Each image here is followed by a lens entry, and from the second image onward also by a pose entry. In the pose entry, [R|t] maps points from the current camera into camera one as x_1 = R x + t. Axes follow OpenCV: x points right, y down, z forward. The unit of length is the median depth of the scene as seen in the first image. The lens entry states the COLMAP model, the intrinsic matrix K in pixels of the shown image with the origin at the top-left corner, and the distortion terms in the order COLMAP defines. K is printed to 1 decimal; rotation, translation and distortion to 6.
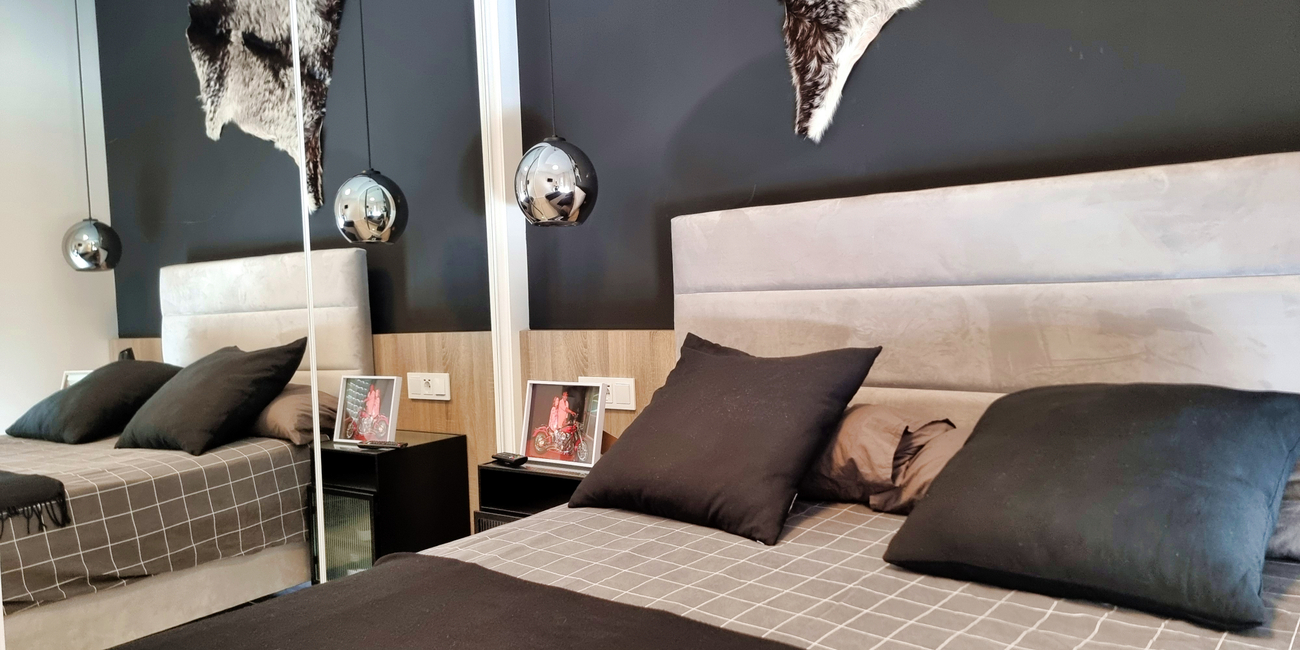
lens RADIAL K [[857.7, 0, 651.7], [0, 857.7, 344.0], [0, 0, 1]] dist [0.047936, -0.023443]
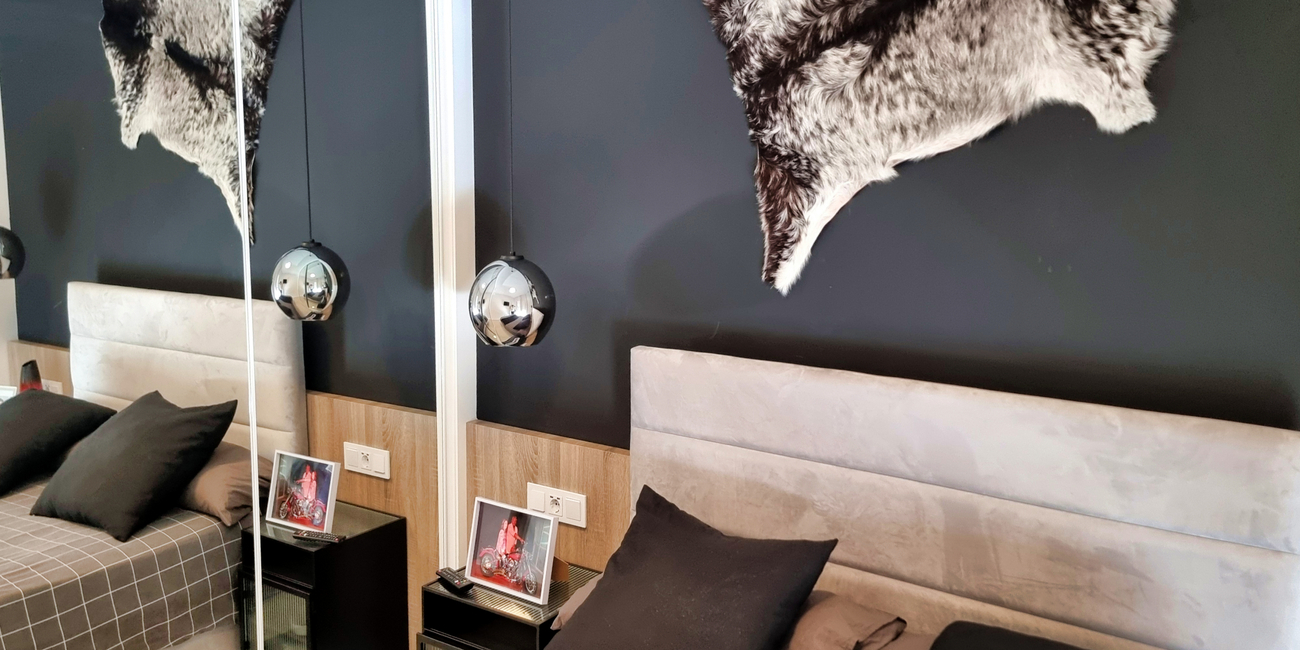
lens RADIAL K [[957.0, 0, 621.8], [0, 957.0, 323.6], [0, 0, 1]] dist [0.038311, -0.002757]
pose [[0.998916, 0.035701, 0.029871, -0.019536], [-0.037591, 0.997158, 0.065287, -0.230249], [-0.027455, -0.066339, 0.997419, -0.068777]]
